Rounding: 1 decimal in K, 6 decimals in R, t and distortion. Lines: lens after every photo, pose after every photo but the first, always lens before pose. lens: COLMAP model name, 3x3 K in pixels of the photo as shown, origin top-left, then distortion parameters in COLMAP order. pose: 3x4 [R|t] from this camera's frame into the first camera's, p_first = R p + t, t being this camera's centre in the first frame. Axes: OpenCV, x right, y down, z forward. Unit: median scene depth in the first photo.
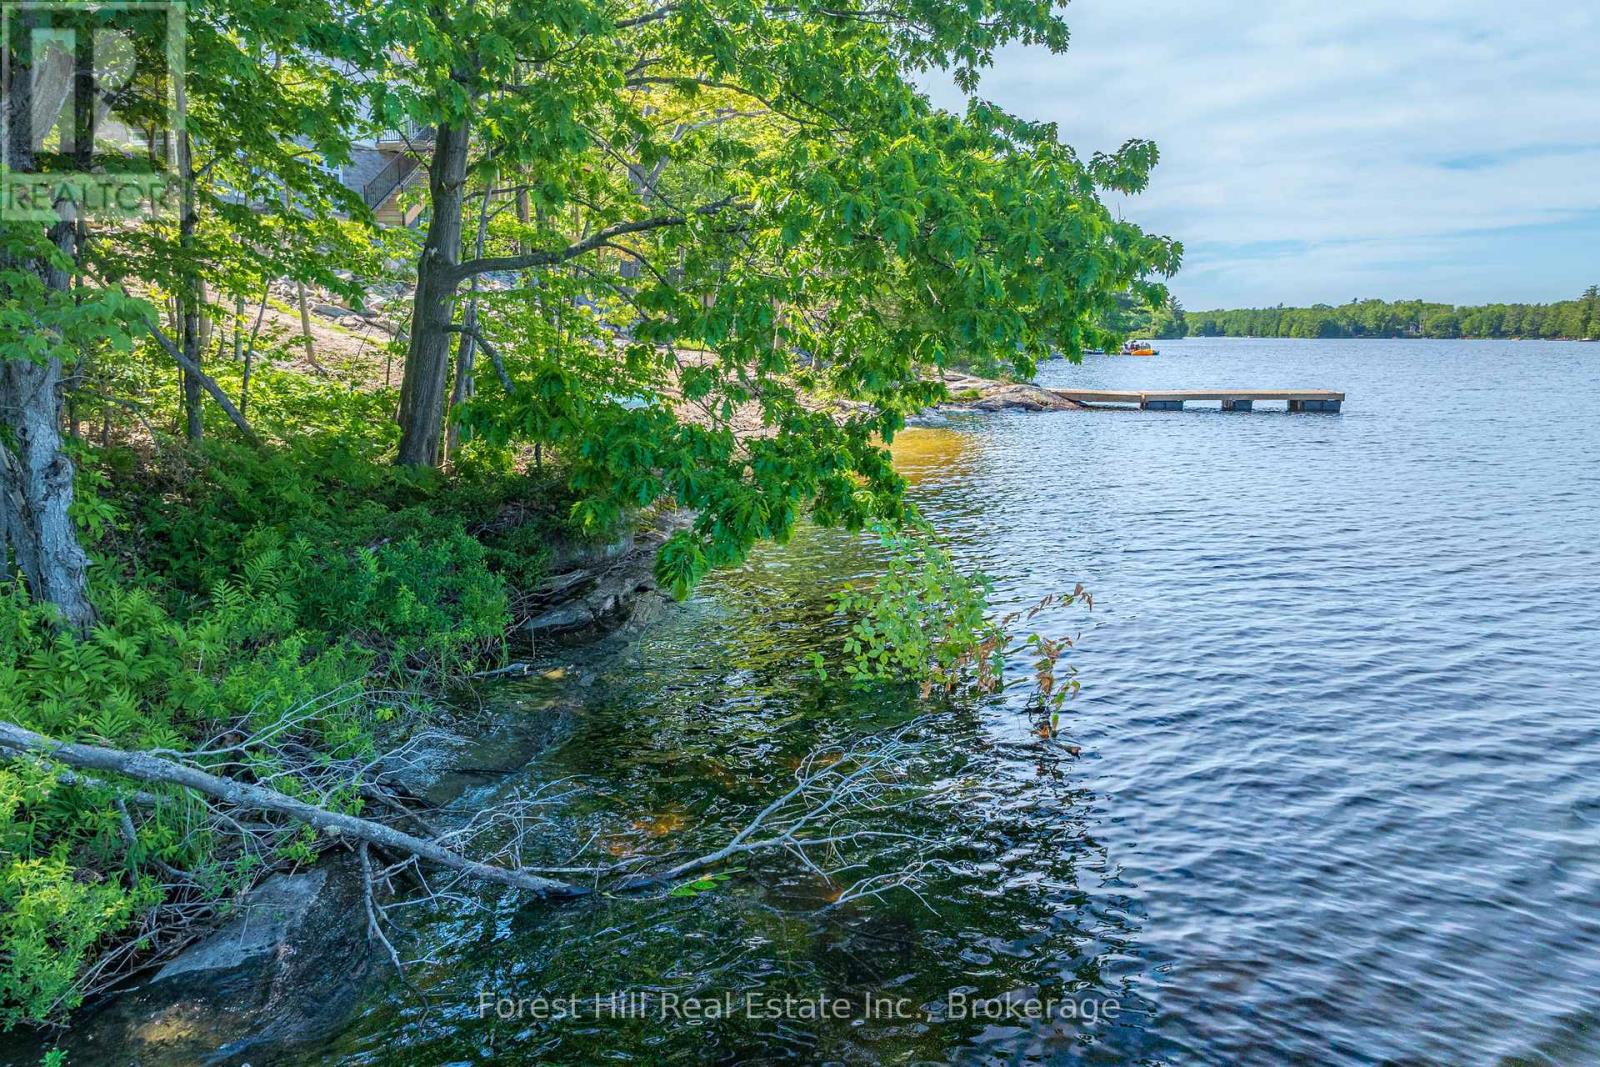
lens RADIAL K [[1110.4, 0, 795.5], [0, 1110.4, 533.8], [0, 0, 1]] dist [0.004940, -0.025529]
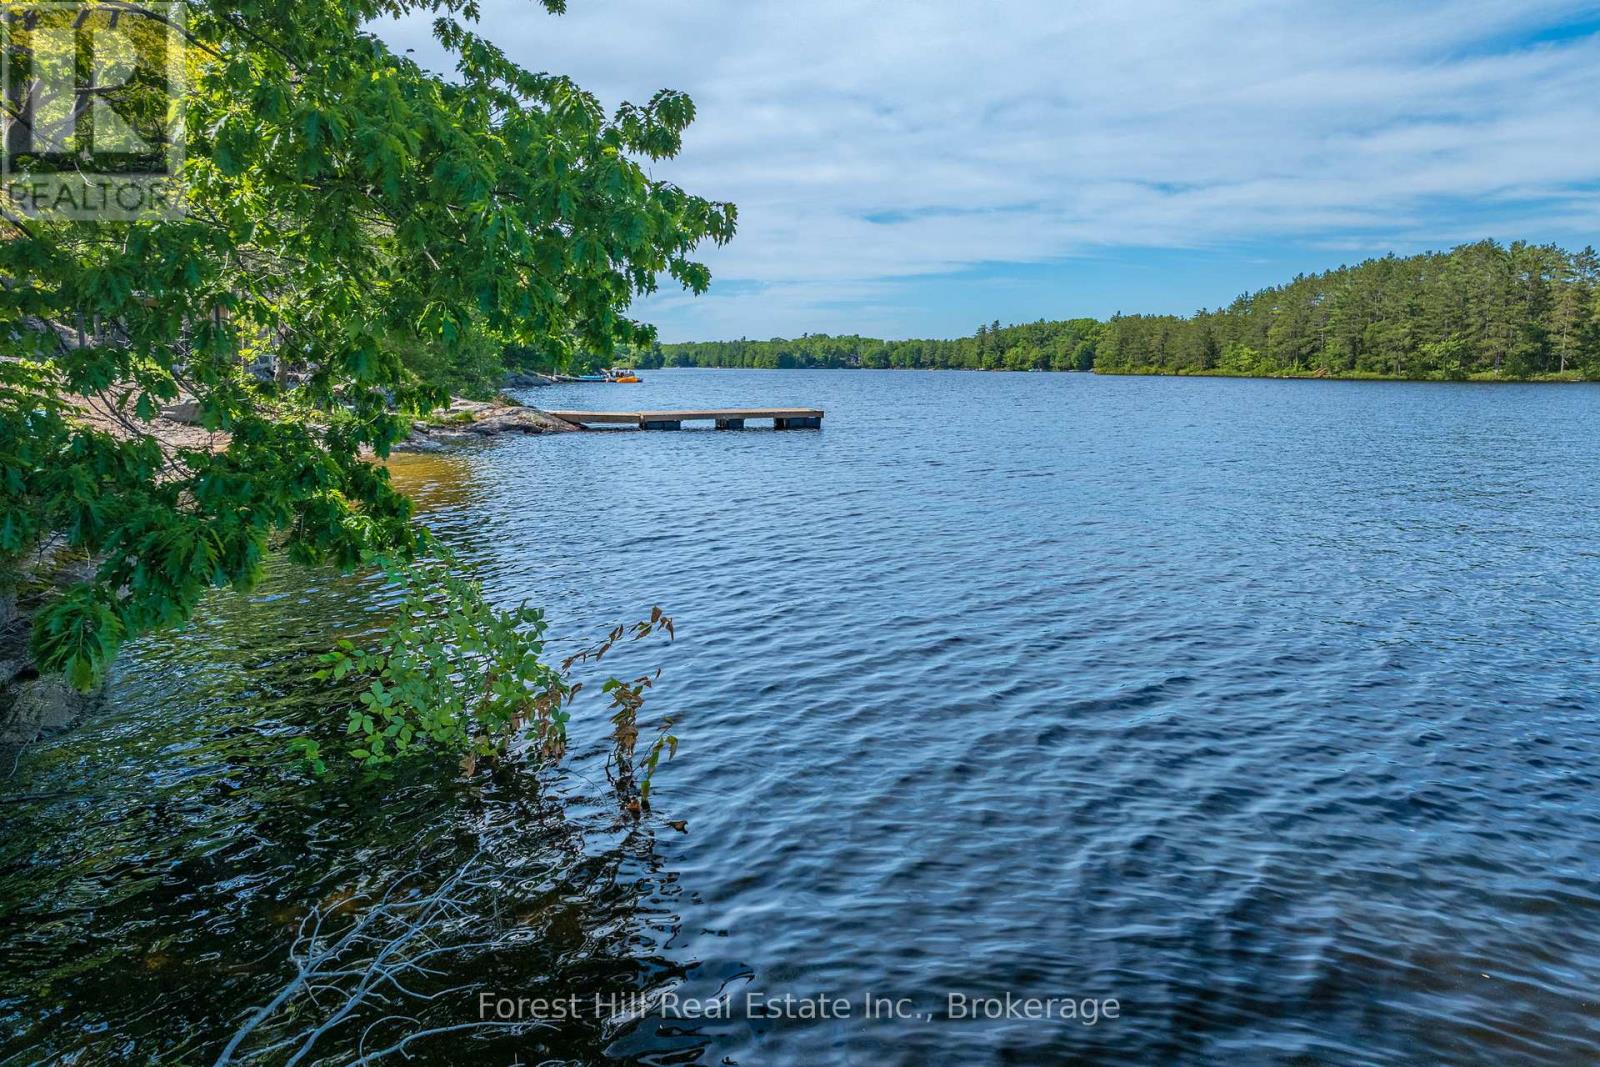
lens RADIAL K [[1110.4, 0, 795.5], [0, 1110.4, 533.8], [0, 0, 1]] dist [0.004940, -0.025529]
pose [[0.899733, -0.061159, 0.432135, 0.000461], [0.072761, 0.997296, -0.010348, 0.003976], [-0.430334, 0.040753, 0.901749, 0.148689]]
